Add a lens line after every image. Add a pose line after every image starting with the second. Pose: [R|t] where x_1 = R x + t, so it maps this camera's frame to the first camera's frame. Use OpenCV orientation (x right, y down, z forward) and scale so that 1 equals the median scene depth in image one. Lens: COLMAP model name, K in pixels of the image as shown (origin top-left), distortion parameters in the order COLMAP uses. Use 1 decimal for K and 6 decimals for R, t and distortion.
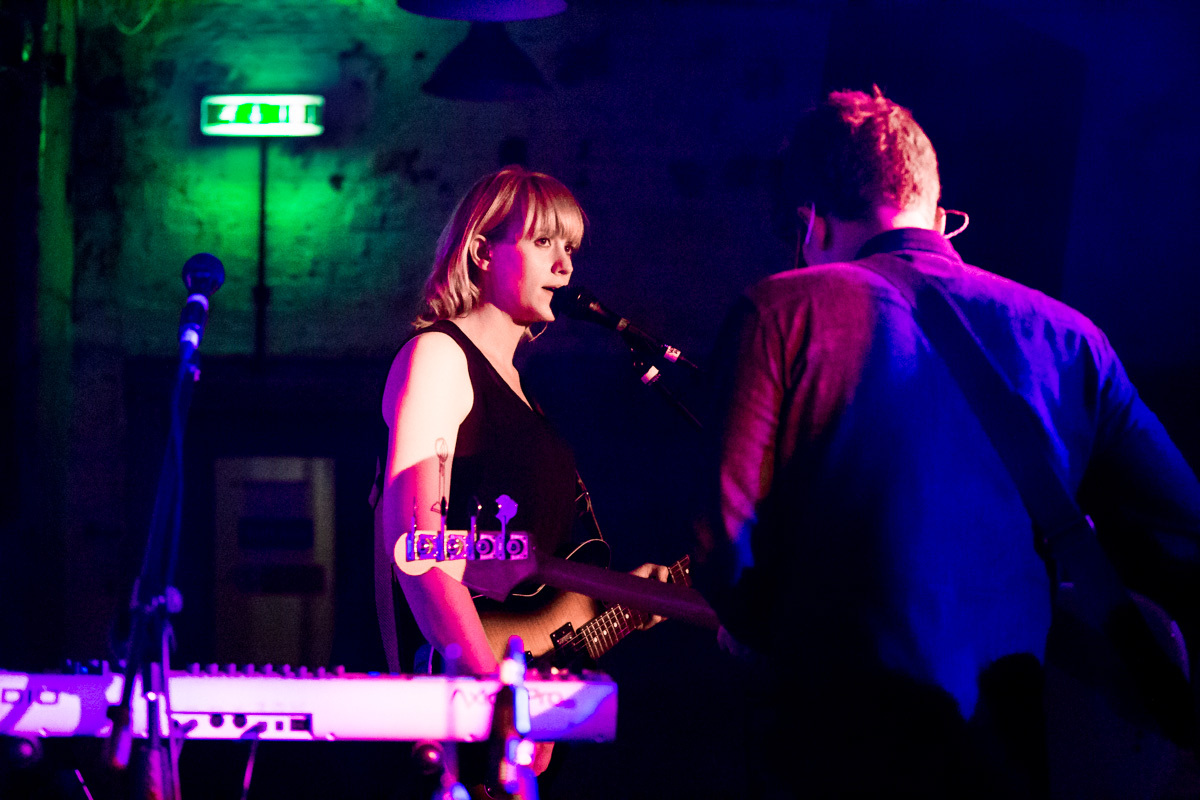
lens RADIAL K [[2505.3, 0, 600.3], [0, 2505.3, 398.6], [0, 0, 1]] dist [-0.181225, 0.000000]
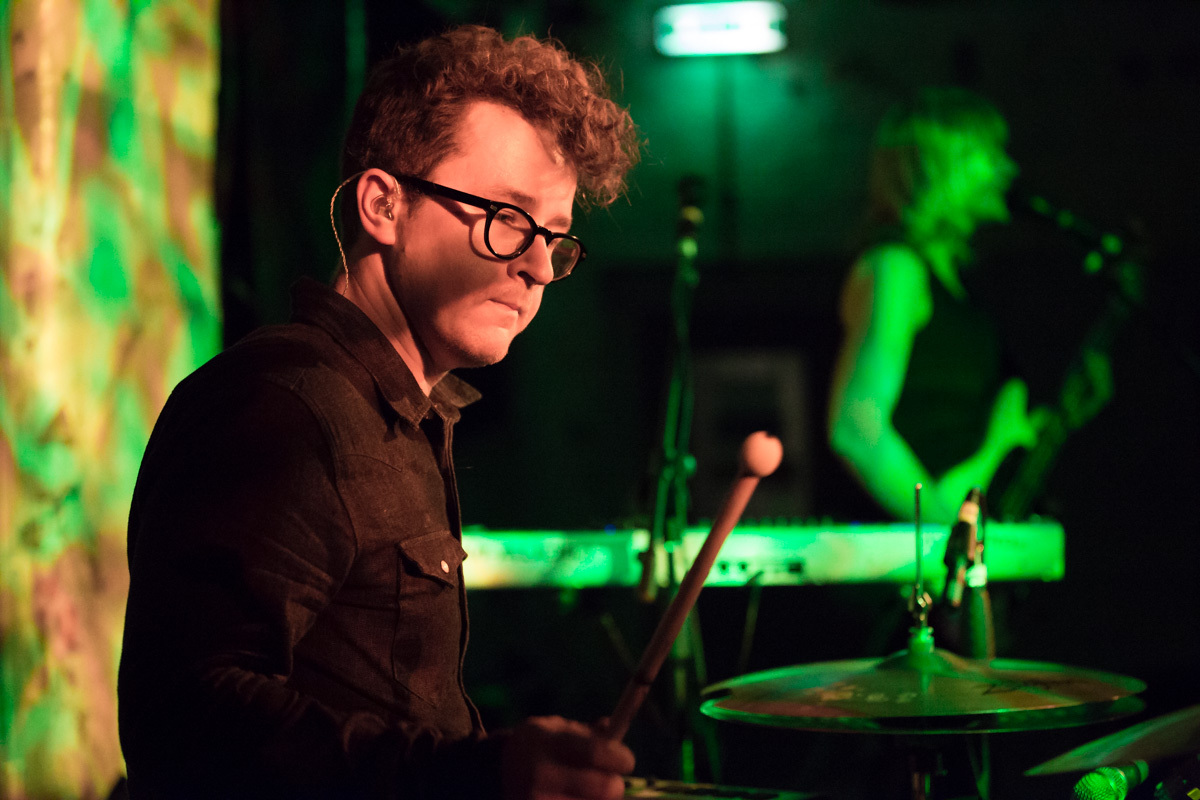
lens RADIAL K [[2505.3, 0, 600.1], [0, 2505.3, 400.2], [0, 0, 1]] dist [-0.181225, 0.000000]
pose [[0.982456, -0.030051, -0.184059, 0.011098], [0.037785, 0.998538, 0.038660, -0.000061], [0.182628, -0.044936, 0.982155, -0.189793]]
